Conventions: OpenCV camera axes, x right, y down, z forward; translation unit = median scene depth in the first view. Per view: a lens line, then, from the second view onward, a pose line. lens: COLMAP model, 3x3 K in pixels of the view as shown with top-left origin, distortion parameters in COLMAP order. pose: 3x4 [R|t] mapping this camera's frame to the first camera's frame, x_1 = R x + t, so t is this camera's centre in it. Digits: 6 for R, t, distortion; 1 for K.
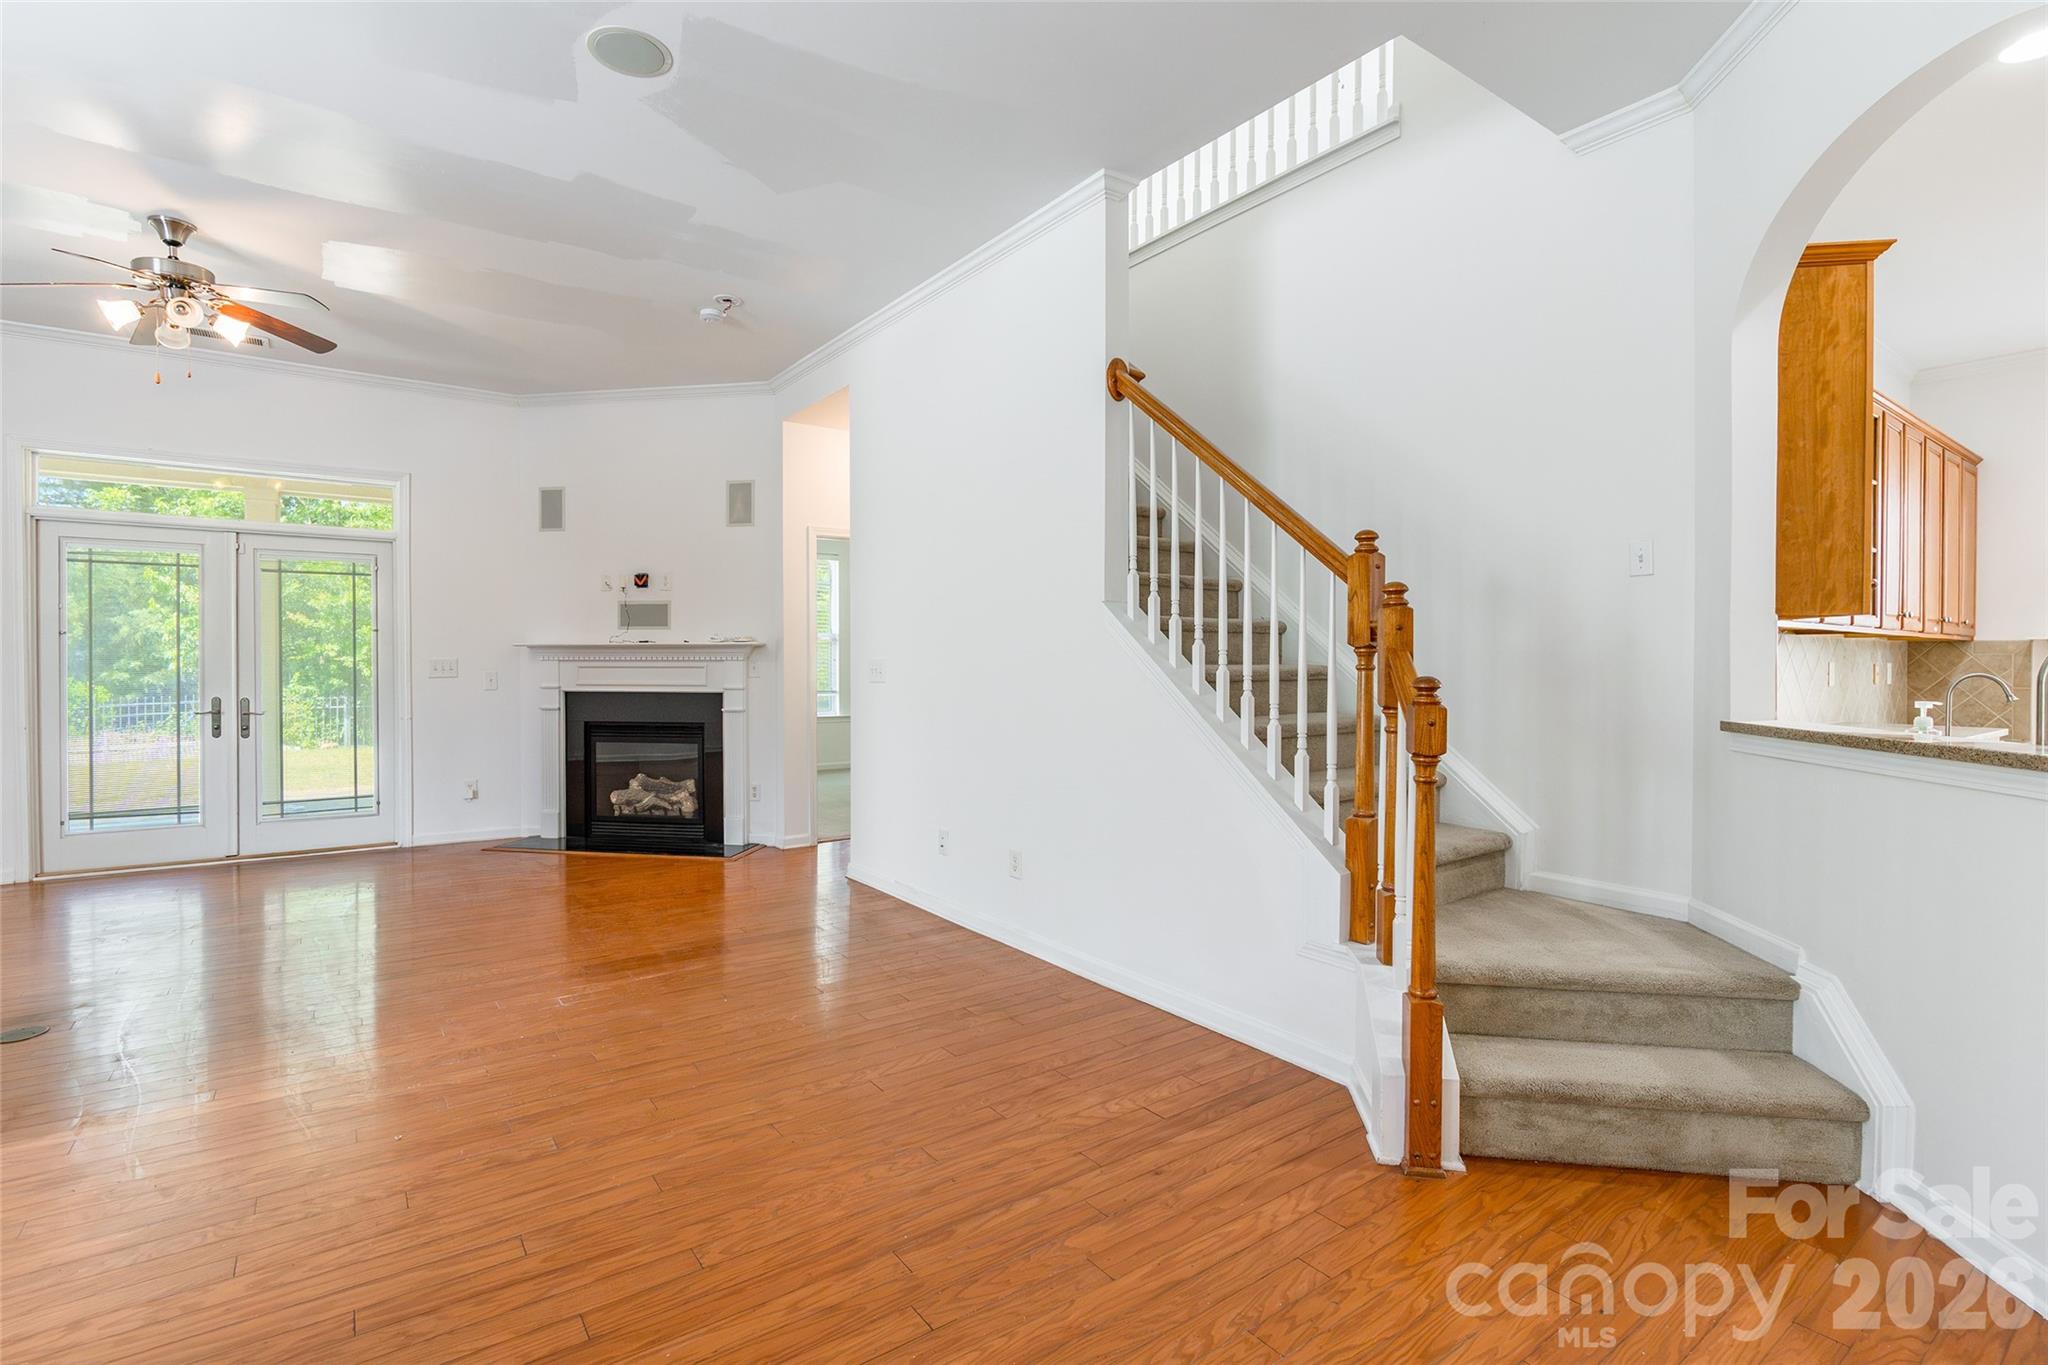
lens RADIAL K [[957.9, 0, 1021.3], [0, 957.9, 673.1], [0, 0, 1]] dist [0.000112, 0.000360]
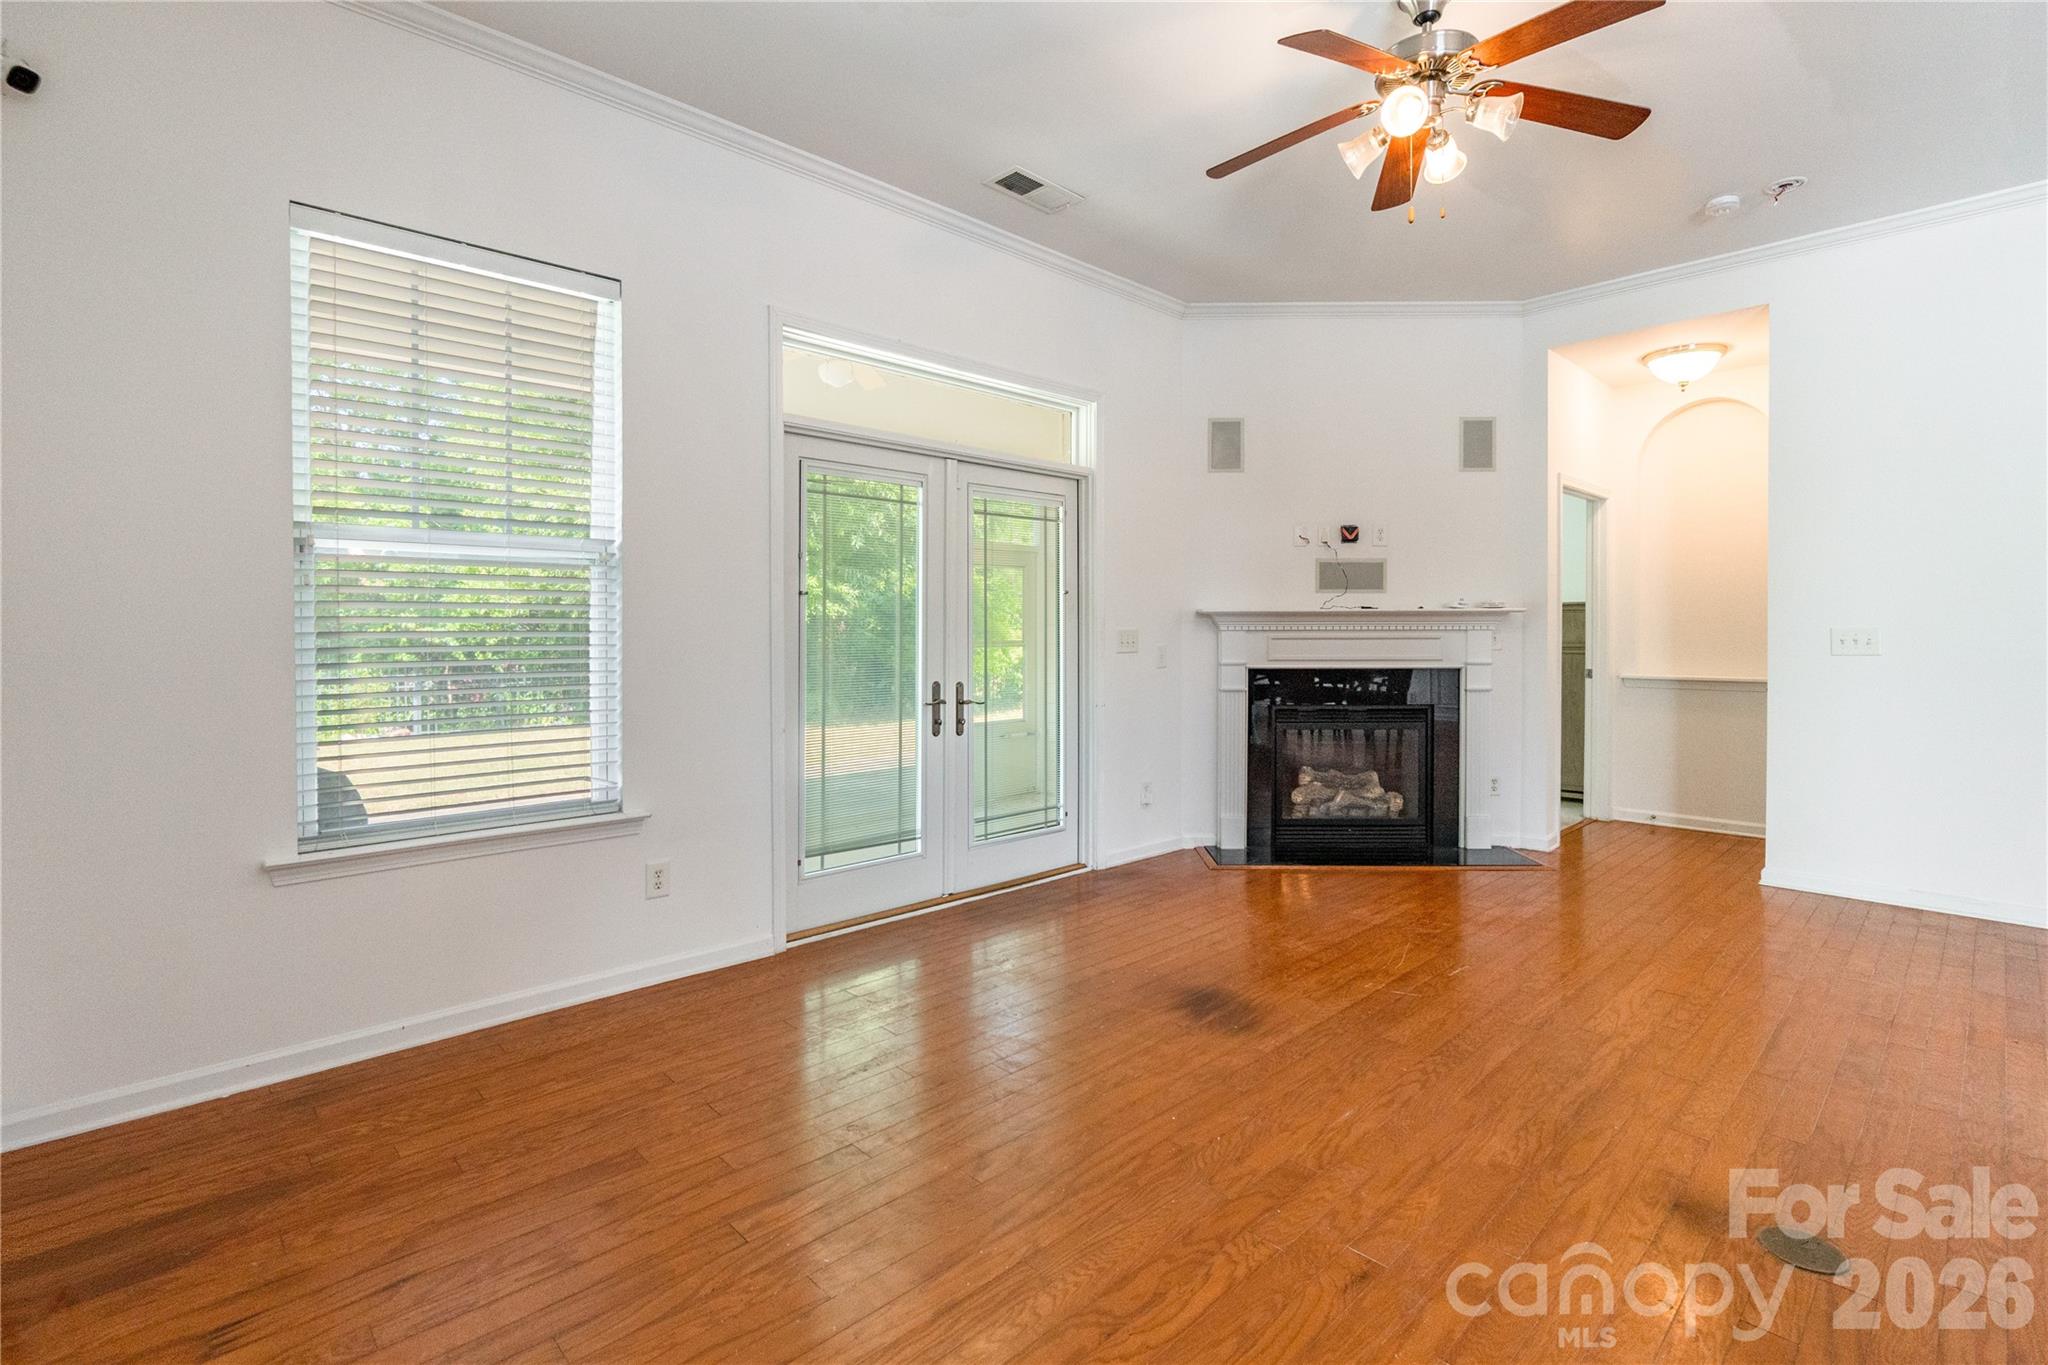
lens RADIAL K [[957.9, 0, 1061.5], [0, 957.9, 633.0], [0, 0, 1]] dist [0.000112, 0.000360]
pose [[0.984386, -0.003037, 0.175996, -0.788891], [0.004828, 0.999941, -0.009750, -0.003984], [-0.175955, 0.010447, 0.984343, 0.228734]]
